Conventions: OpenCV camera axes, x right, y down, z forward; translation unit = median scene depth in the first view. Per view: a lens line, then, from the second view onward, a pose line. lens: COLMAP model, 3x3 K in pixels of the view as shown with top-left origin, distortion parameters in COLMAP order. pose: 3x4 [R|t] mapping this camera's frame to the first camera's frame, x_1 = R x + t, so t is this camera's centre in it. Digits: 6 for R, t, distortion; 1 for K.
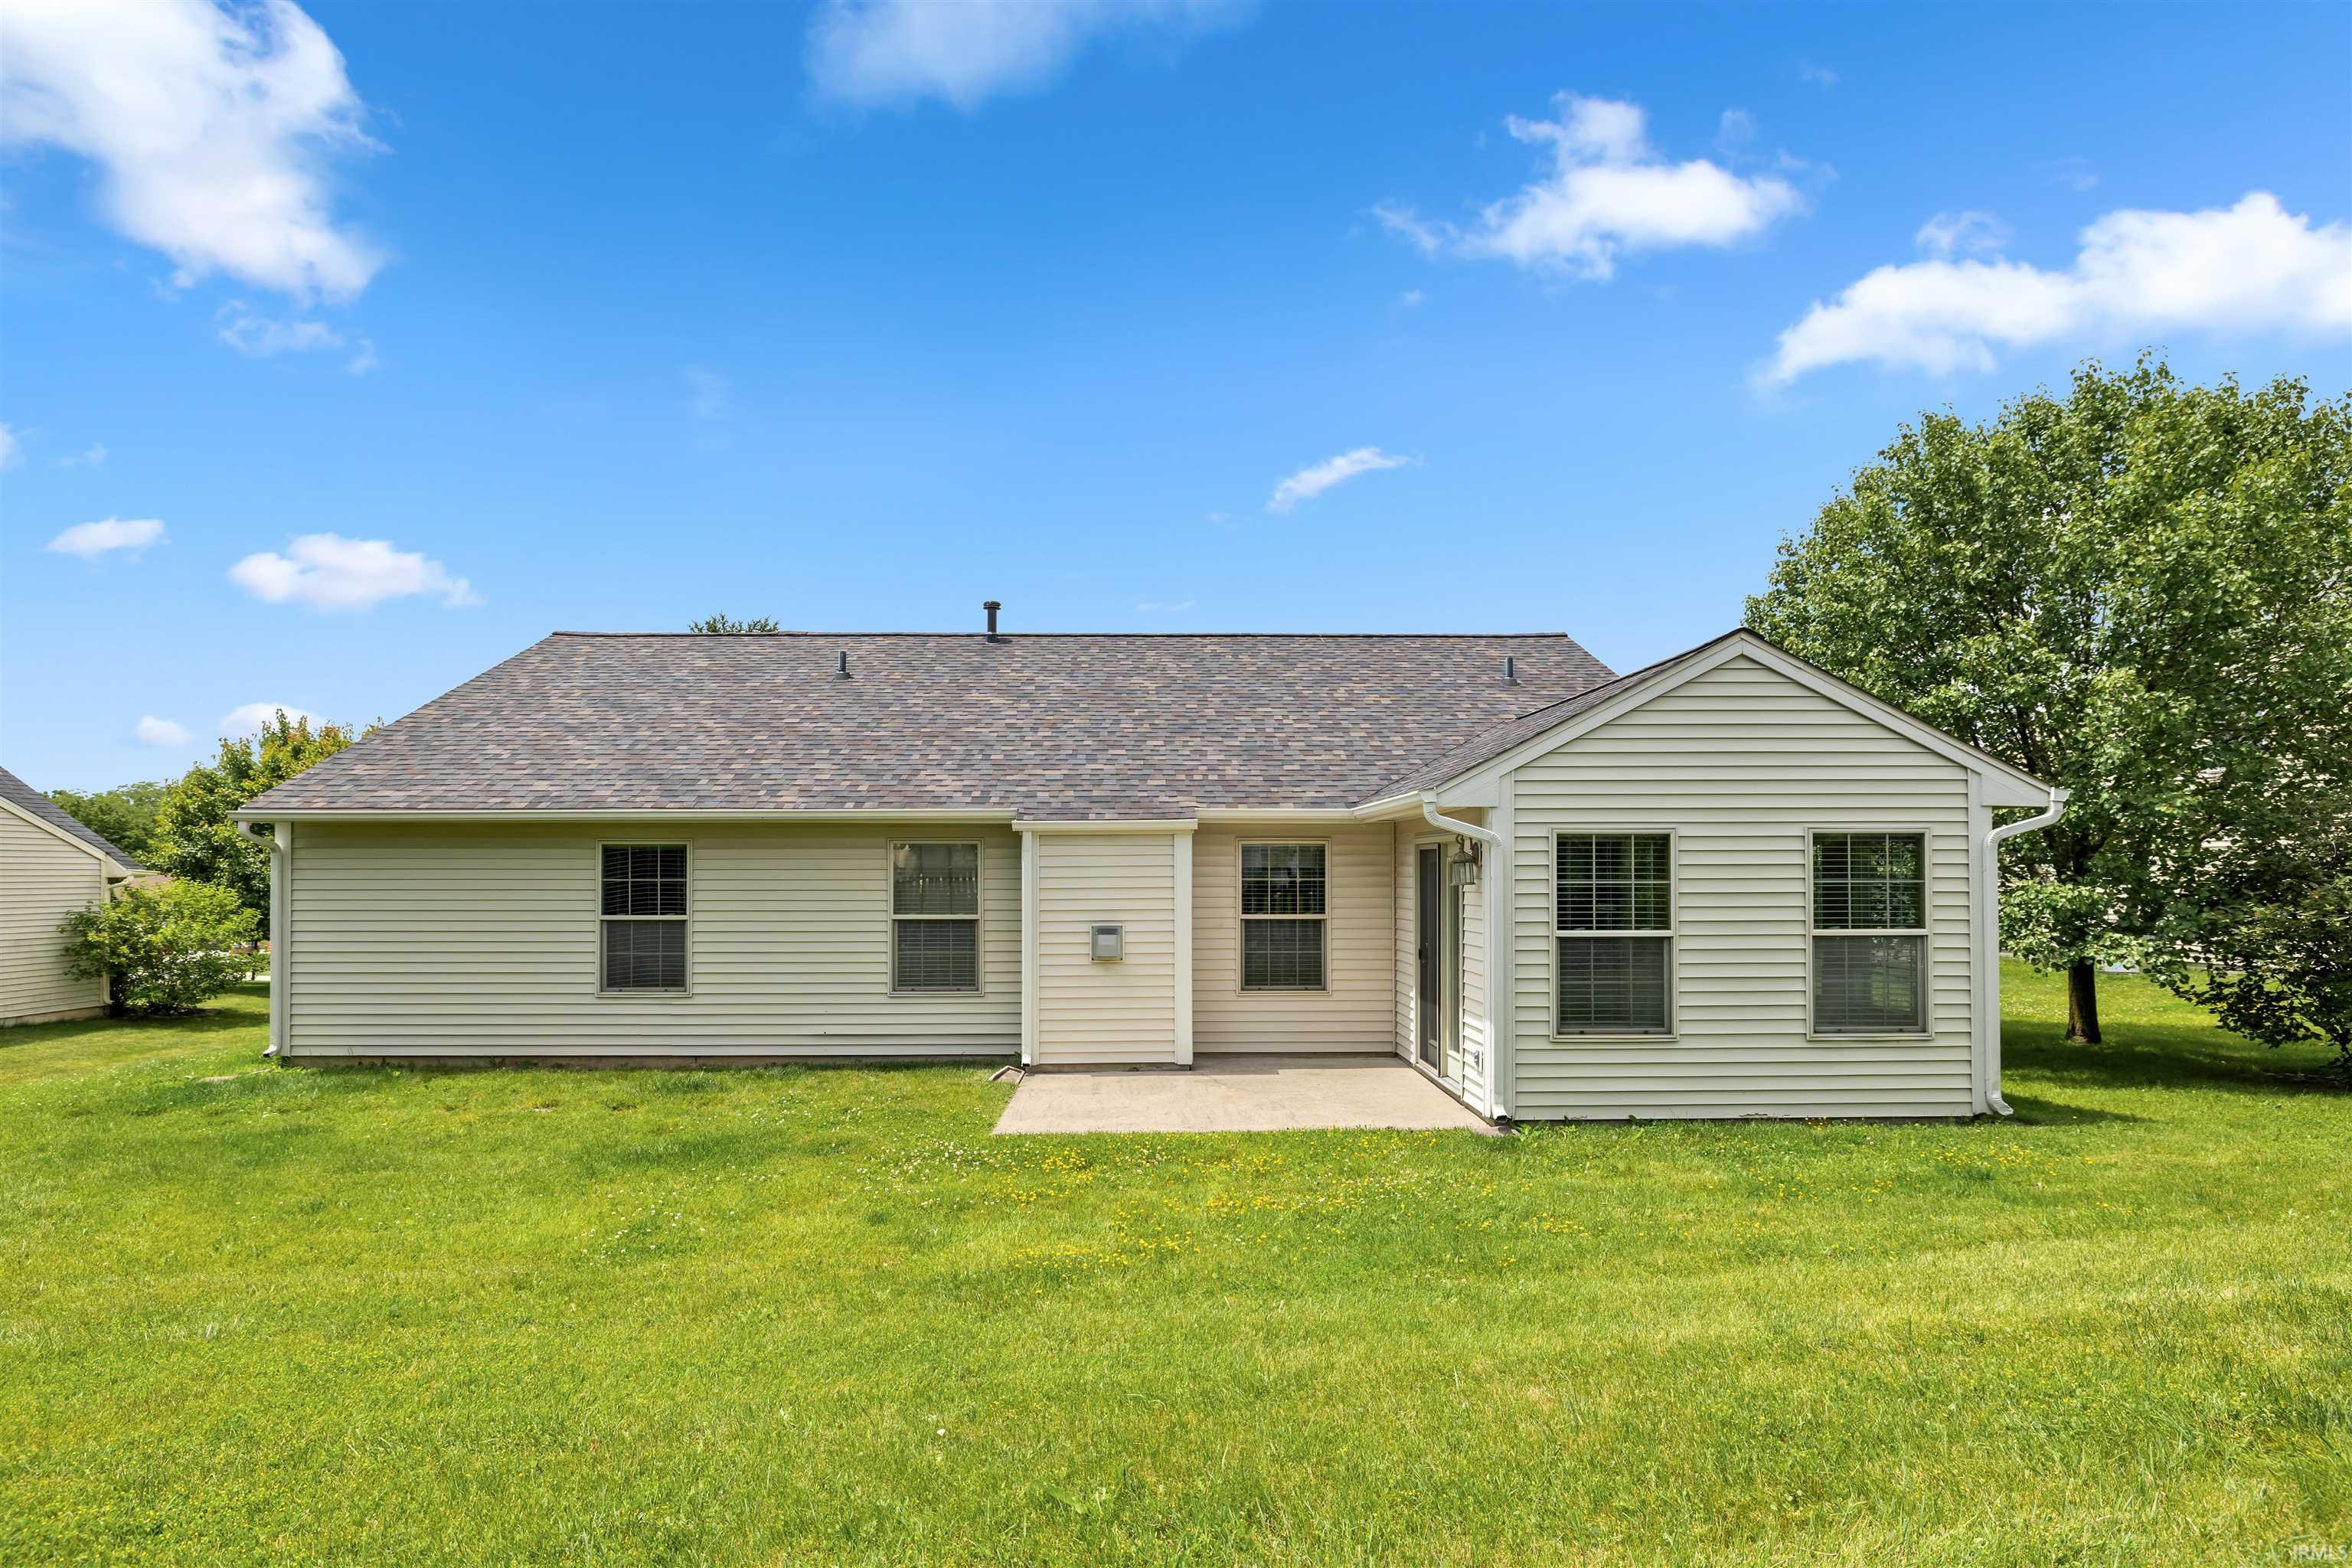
lens RADIAL K [[1121.9, 0, 1169.0], [0, 1121.9, 858.4], [0, 0, 1]] dist [-0.001094, 0.000061]
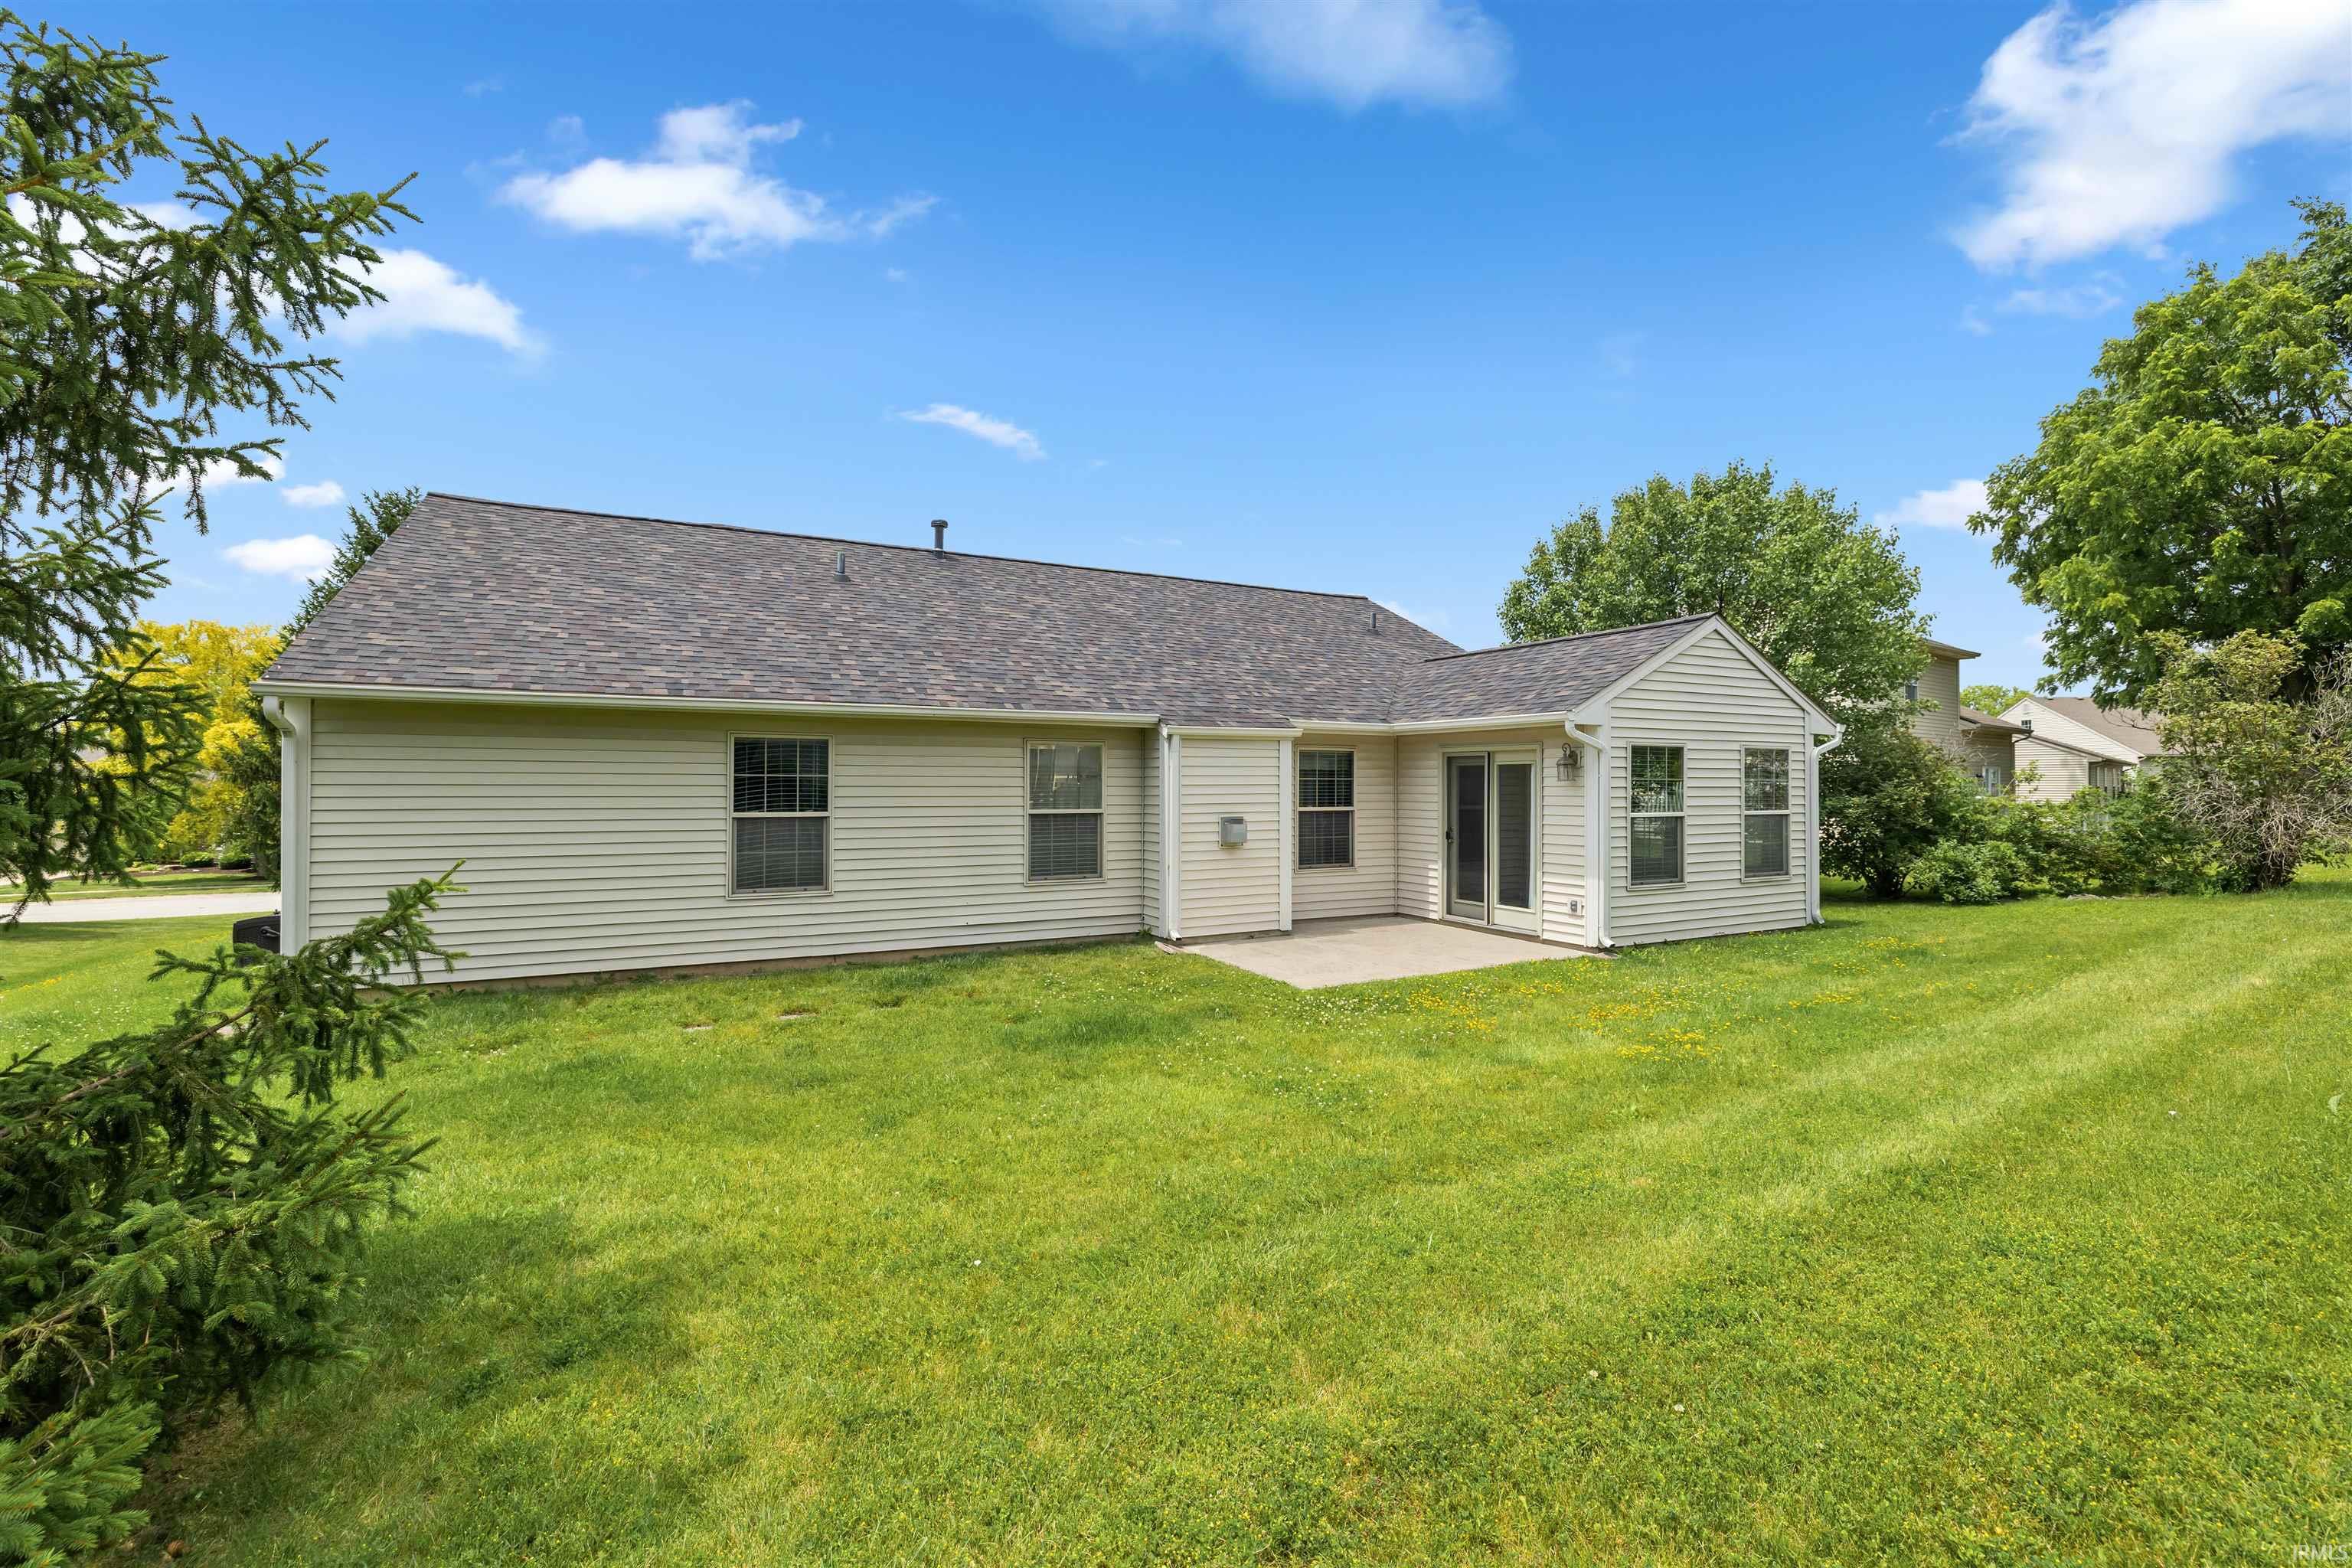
lens RADIAL K [[974.8, 0, 1166.5], [0, 974.8, 758.8], [0, 0, 1]] dist [0.000023, -0.000175]
pose [[0.896679, 0.015125, 0.442423, -0.553494], [-0.009754, 0.999849, -0.014413, 0.014207], [-0.442574, 0.008608, 0.896691, 0.109119]]
